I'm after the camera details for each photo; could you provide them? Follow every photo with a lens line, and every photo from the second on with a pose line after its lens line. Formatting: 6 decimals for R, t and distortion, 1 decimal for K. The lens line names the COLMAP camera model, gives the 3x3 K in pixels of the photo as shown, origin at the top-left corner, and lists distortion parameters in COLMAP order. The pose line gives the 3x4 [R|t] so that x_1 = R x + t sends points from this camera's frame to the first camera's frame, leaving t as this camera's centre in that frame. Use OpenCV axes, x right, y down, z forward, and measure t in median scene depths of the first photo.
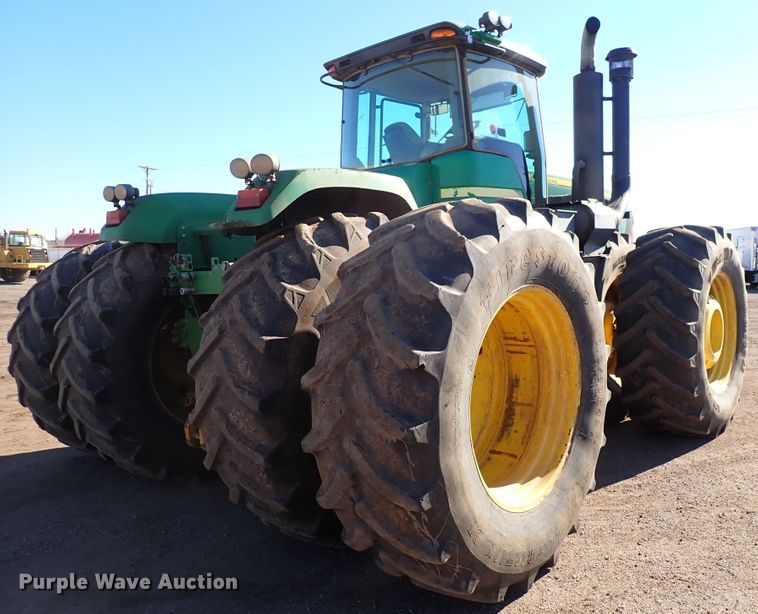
lens RADIAL K [[618.8, 0, 379.0], [0, 618.8, 307.0], [0, 0, 1]] dist [-0.000866, -0.002178]
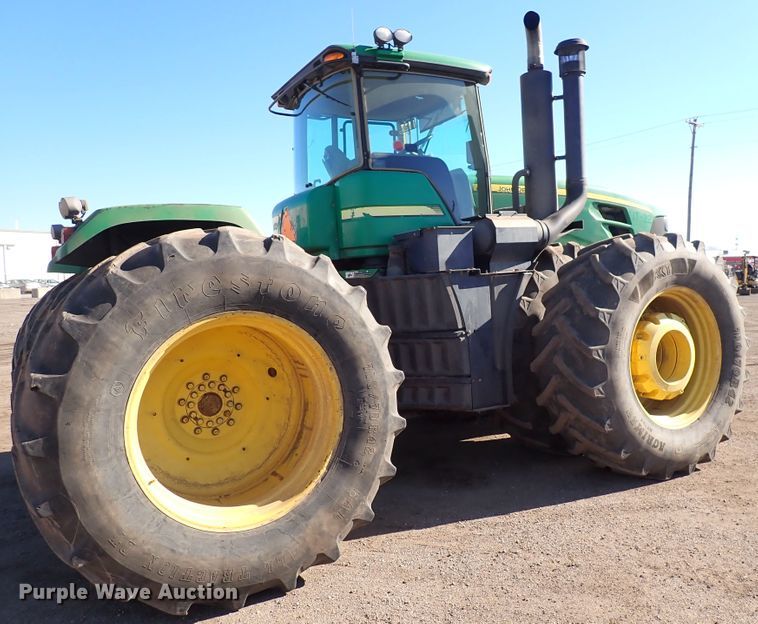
lens RADIAL K [[625.3, 0, 378.3], [0, 625.3, 316.5], [0, 0, 1]] dist [0.008602, 0.000224]
pose [[0.948797, -0.003738, -0.315865, 0.483502], [0.001886, 0.999979, -0.006168, -0.012091], [0.315882, 0.005257, 0.948784, 0.054772]]
